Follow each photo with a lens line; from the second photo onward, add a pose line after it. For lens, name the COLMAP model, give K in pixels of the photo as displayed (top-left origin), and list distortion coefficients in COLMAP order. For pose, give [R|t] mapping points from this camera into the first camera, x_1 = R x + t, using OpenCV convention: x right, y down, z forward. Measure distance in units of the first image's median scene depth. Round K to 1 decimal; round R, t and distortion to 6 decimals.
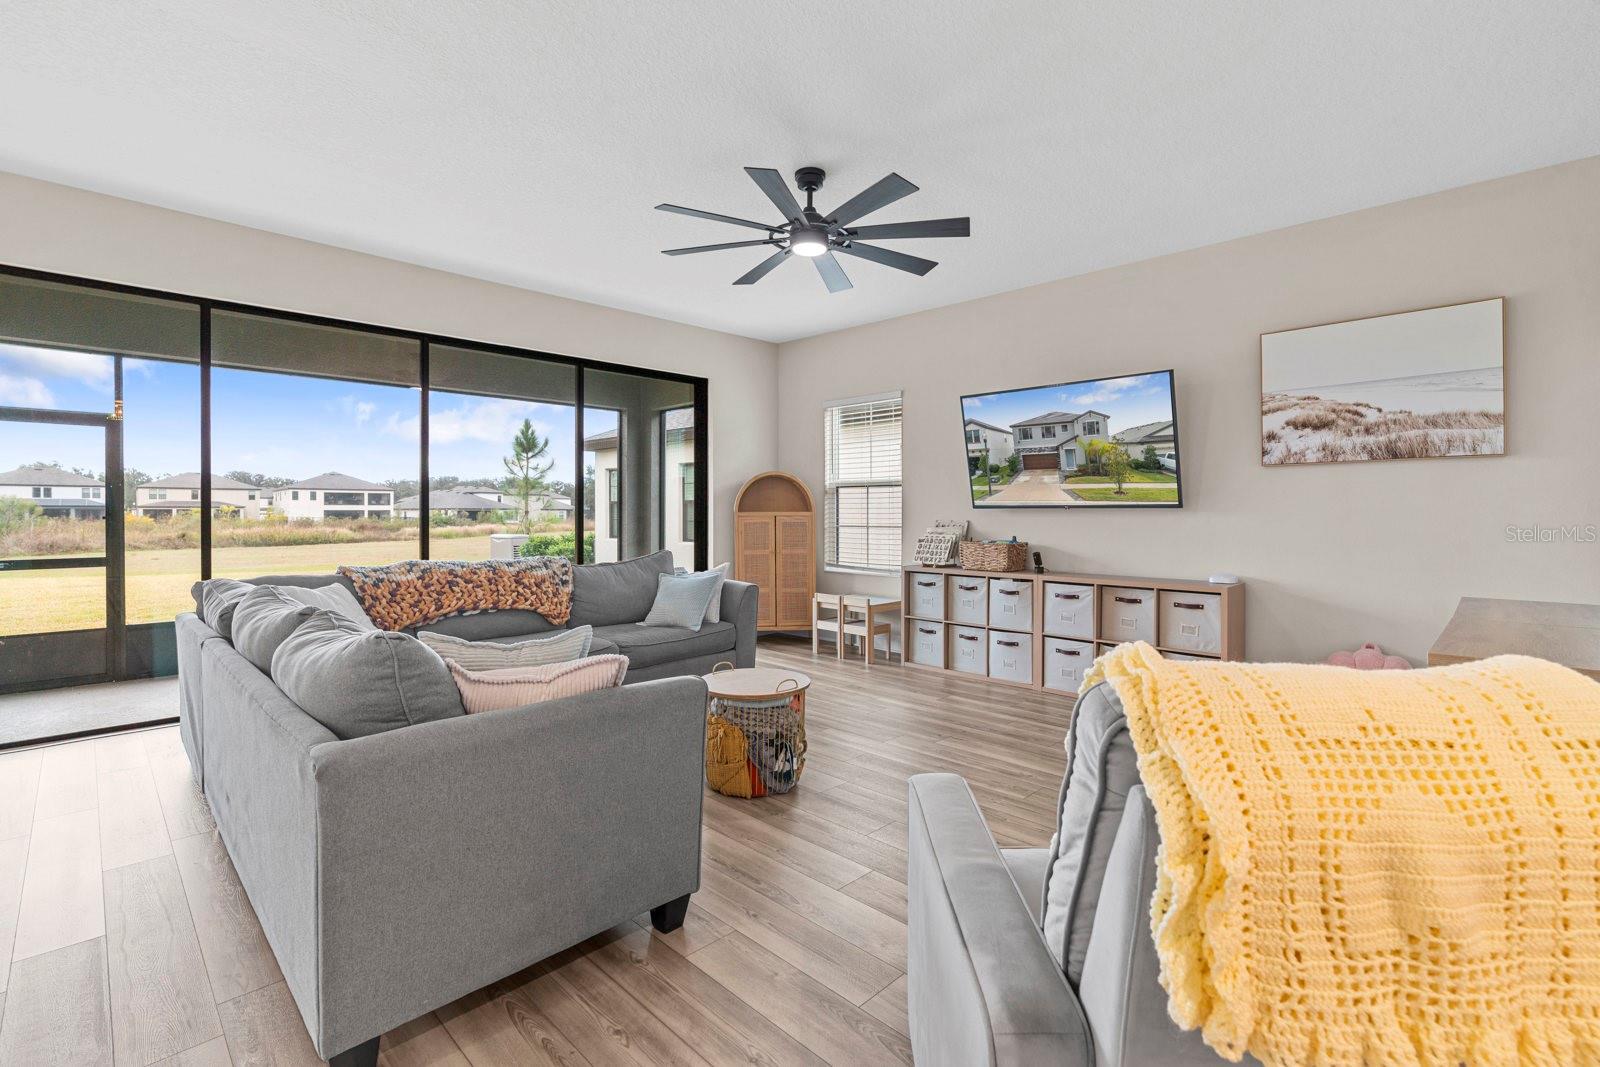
lens RADIAL K [[727.8, 0, 799.6], [0, 727.8, 517.1], [0, 0, 1]] dist [-0.013093, 0.000766]
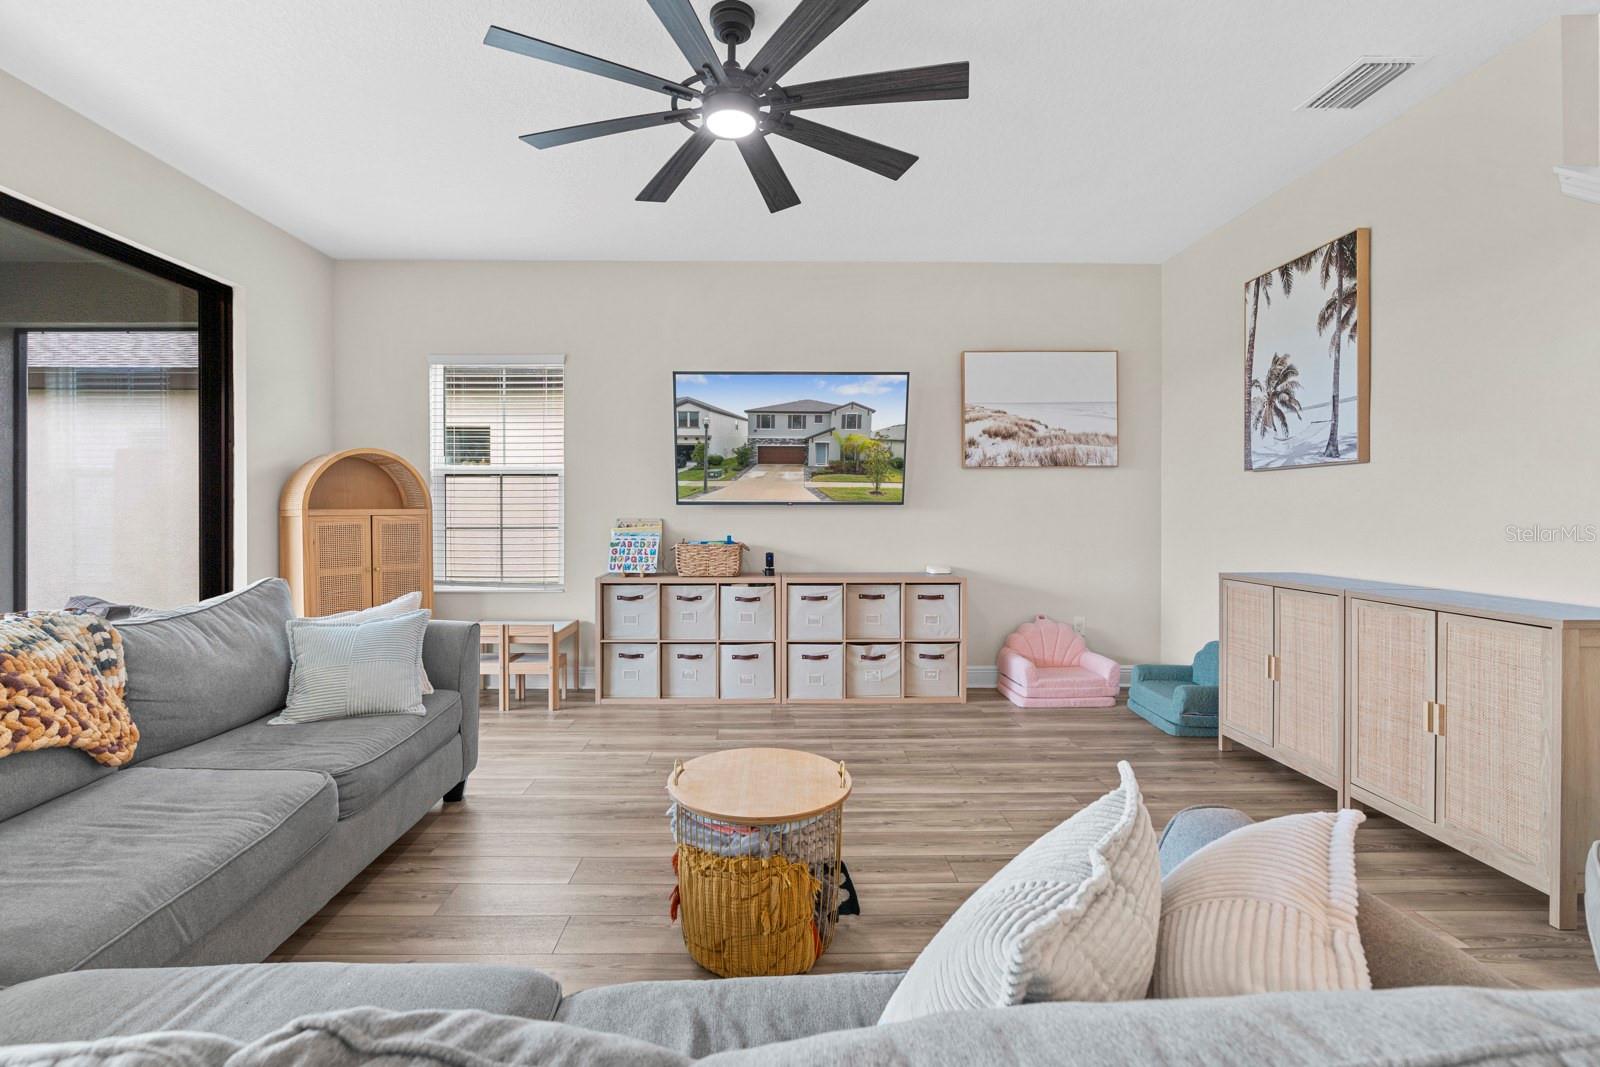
lens RADIAL K [[722.6, 0, 774.6], [0, 722.6, 513.7], [0, 0, 1]] dist [-0.012410, 0.000350]
pose [[0.699008, -0.005590, 0.715092, -0.329322], [0.006146, 0.999979, 0.001808, -0.002542], [-0.715088, 0.003131, 0.699028, 0.370014]]
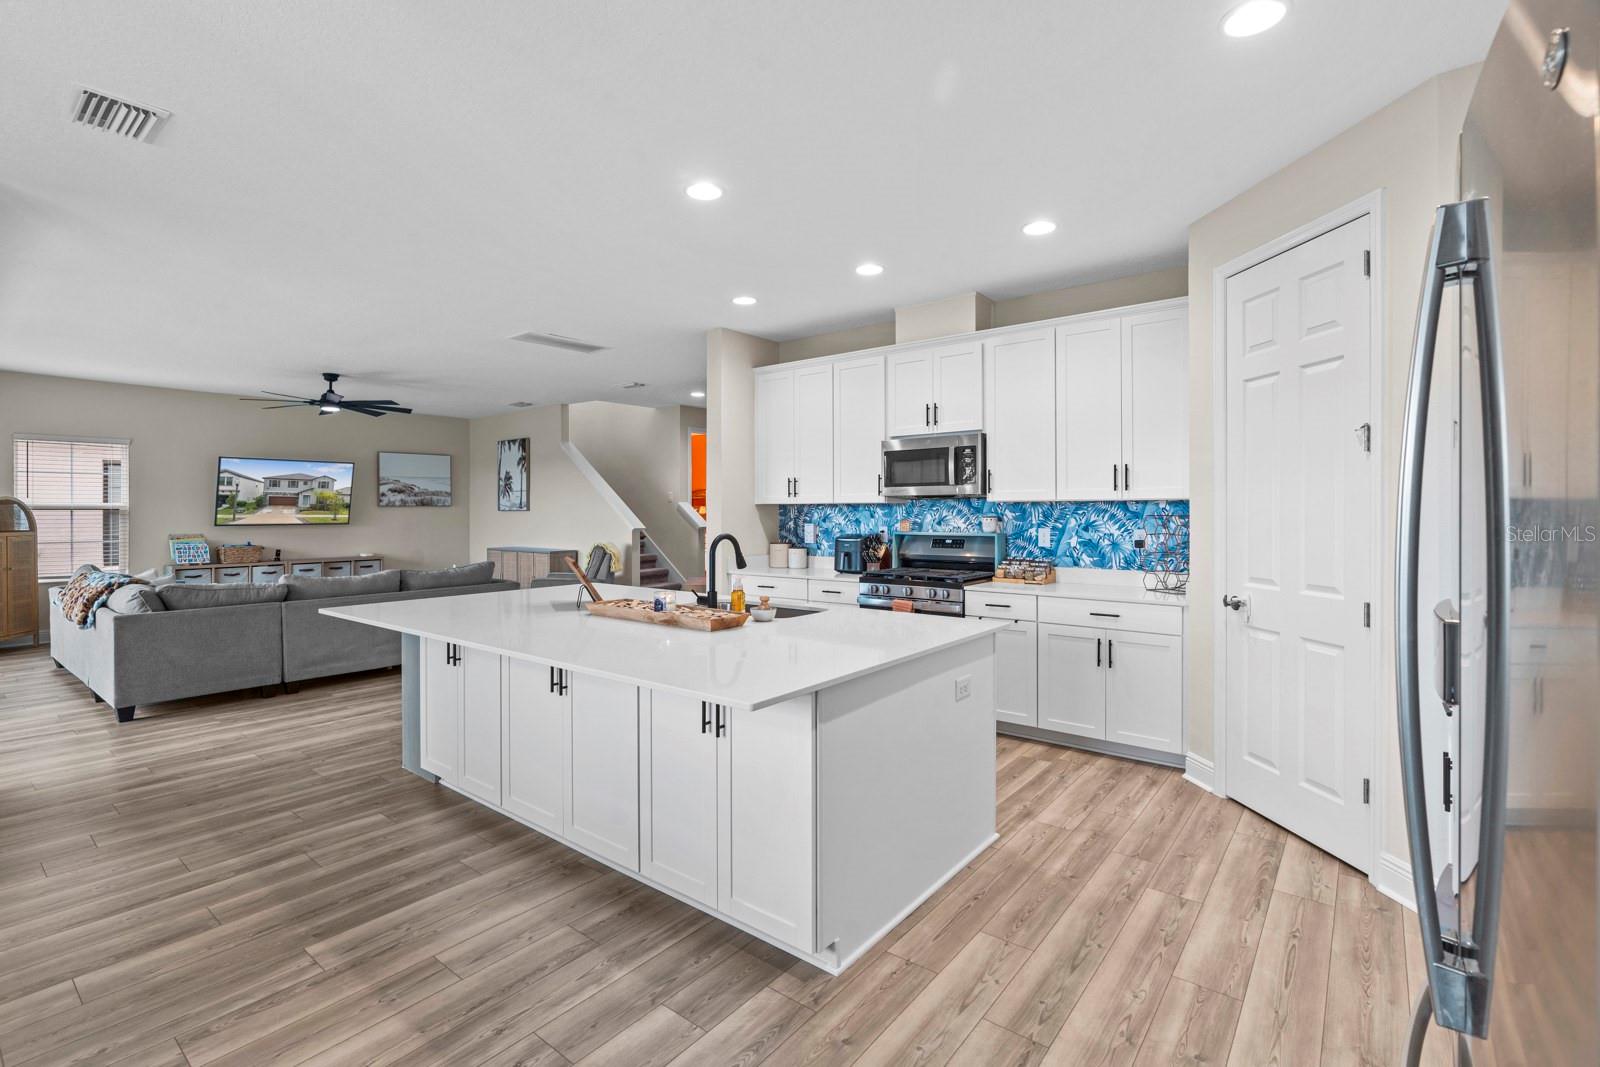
lens RADIAL K [[734.2, 0, 796.8], [0, 734.2, 509.7], [0, 0, 1]] dist [-0.001301, 0.000758]
pose [[-0.112197, -0.000803, 0.993686, -1.714540], [0.009969, 0.999948, 0.001933, -0.044135], [-0.993636, 0.010123, -0.112183, -0.099246]]
